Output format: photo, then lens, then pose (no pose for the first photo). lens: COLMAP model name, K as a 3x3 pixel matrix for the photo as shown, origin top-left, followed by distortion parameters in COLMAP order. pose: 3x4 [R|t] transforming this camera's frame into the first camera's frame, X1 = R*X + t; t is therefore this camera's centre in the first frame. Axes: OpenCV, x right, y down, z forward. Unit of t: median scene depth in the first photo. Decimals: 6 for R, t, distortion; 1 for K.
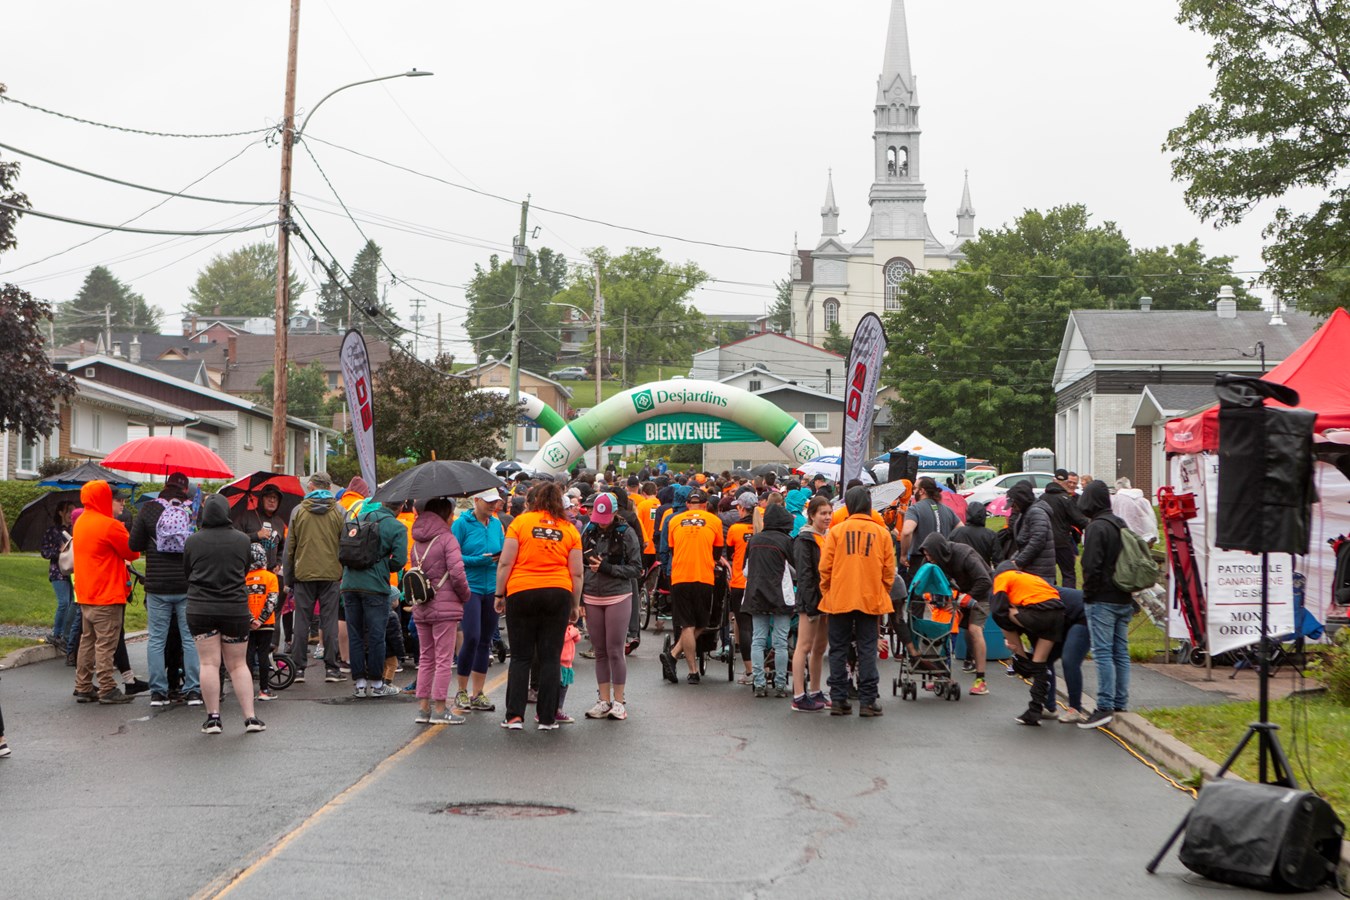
lens RADIAL K [[3576.1, 0, 675.0], [0, 3576.1, 450.0], [0, 0, 1]] dist [-0.054283, 0.415647]
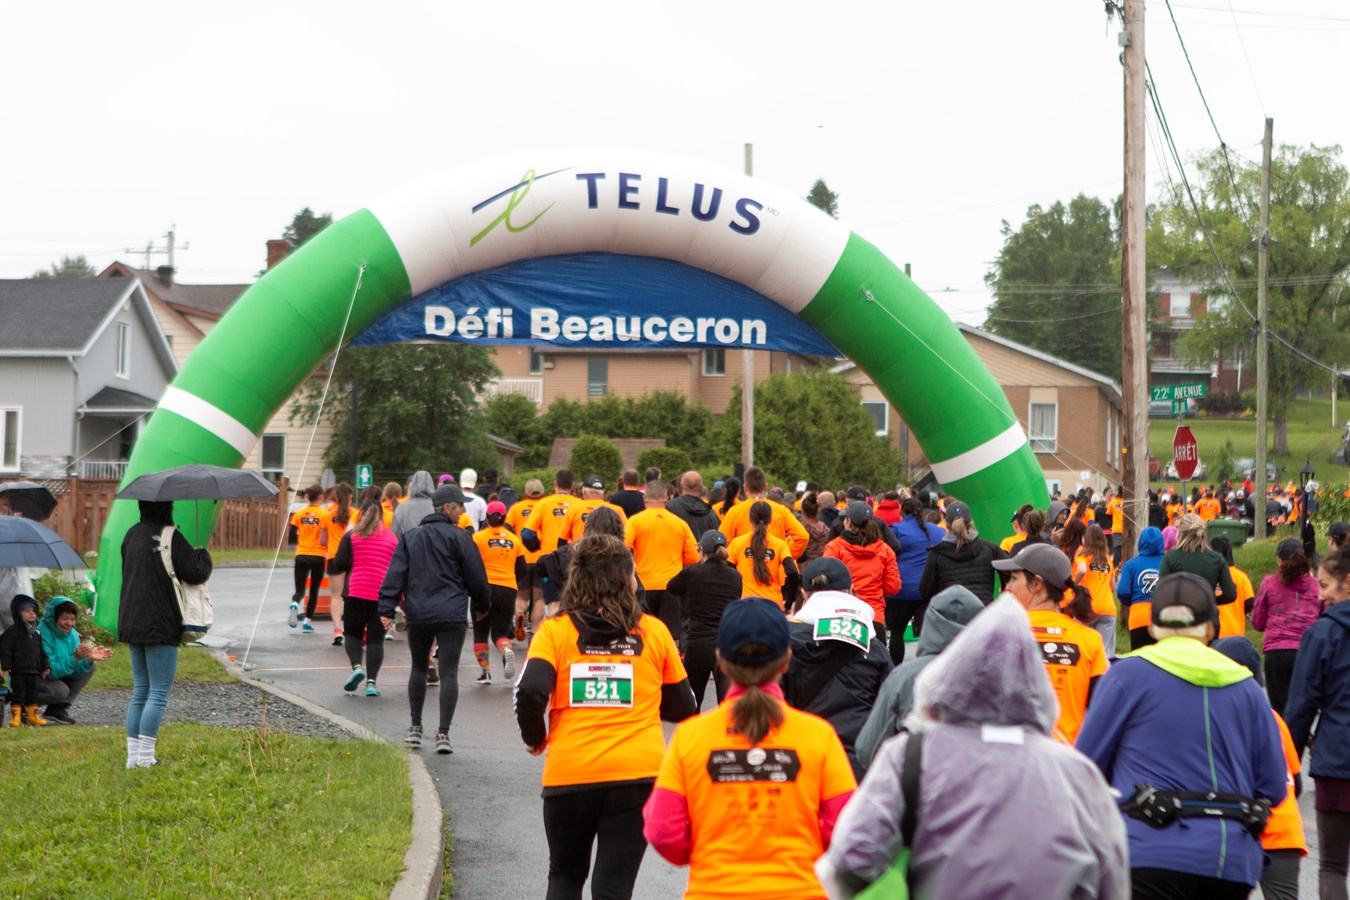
lens RADIAL K [[3835.7, 0, 675.0], [0, 3835.7, 450.0], [0, 0, 1]] dist [0.061596, -0.164844]
pose [[0.985337, 0.006242, -0.170504, -0.003359], [-0.011549, 0.999479, -0.030149, 0.003120], [0.170227, 0.031676, 0.984896, 0.403321]]
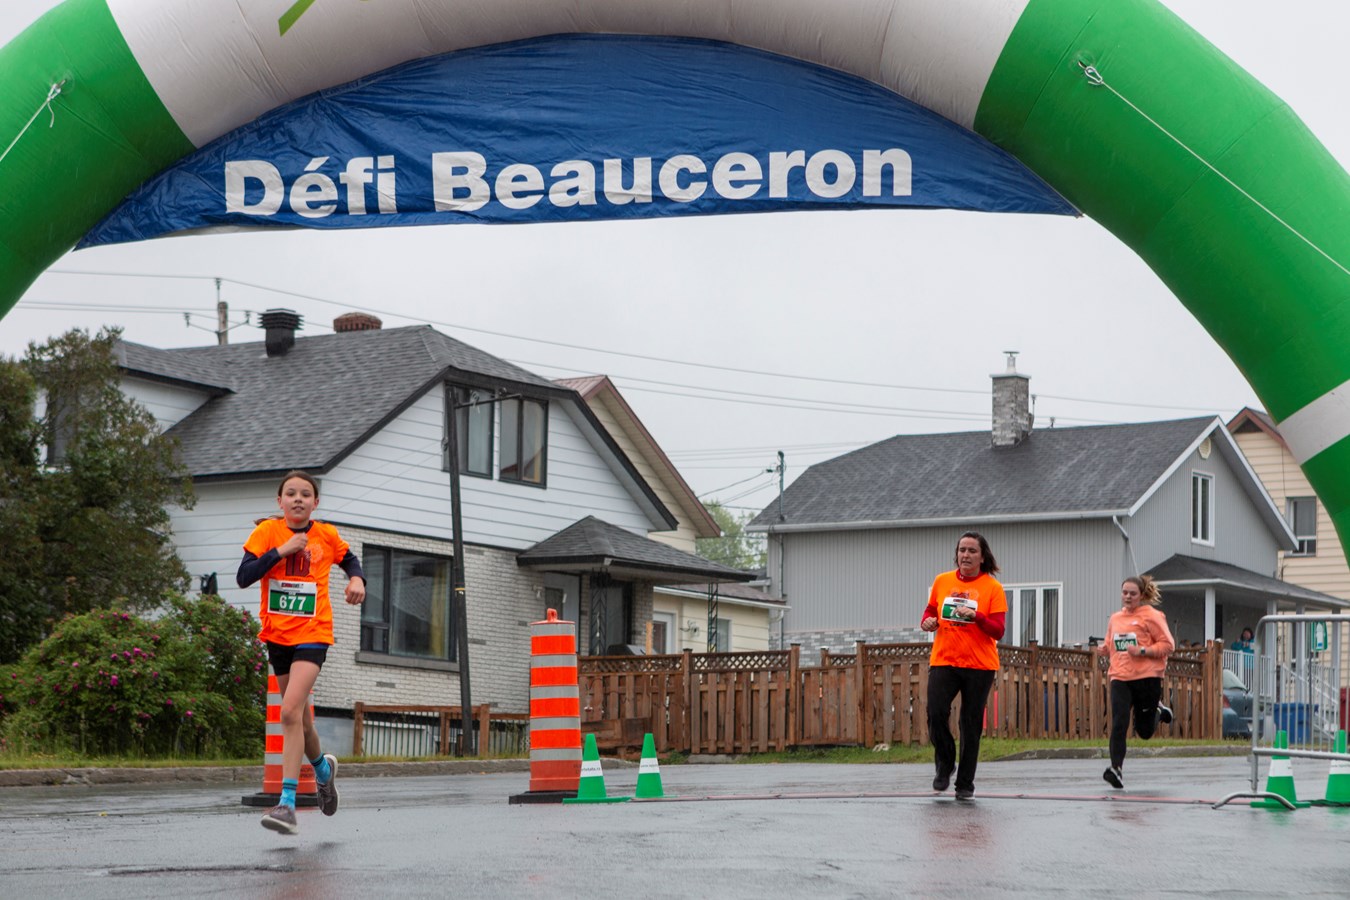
lens RADIAL K [[3952.4, 0, 720.6], [0, 3952.4, 409.5], [0, 0, 1]] dist [-0.013457, -0.207335]
pose [[0.843861, -0.061455, -0.533030, 0.006479], [0.007381, 0.994655, -0.102991, 0.005189], [0.536511, 0.082976, 0.839804, 0.458332]]
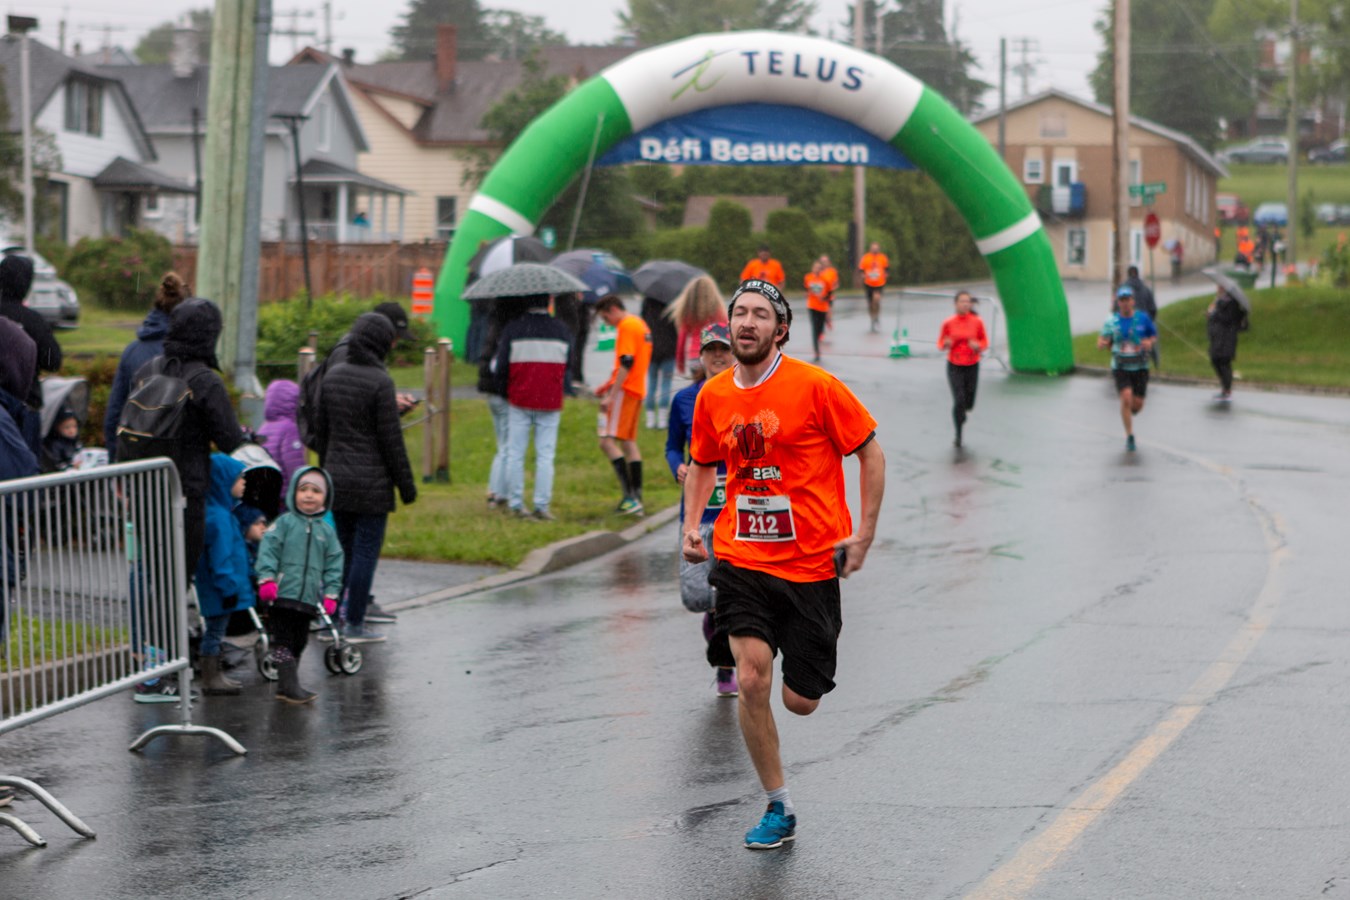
lens RADIAL K [[4094.1, 0, 675.0], [0, 4094.1, 450.0], [0, 0, 1]] dist [-0.015601, -0.566286]
pose [[0.980312, 0.012882, -0.197033, 0.006288], [-0.006149, 0.999377, 0.034748, 0.003084], [0.197358, -0.032853, 0.979781, 0.343206]]
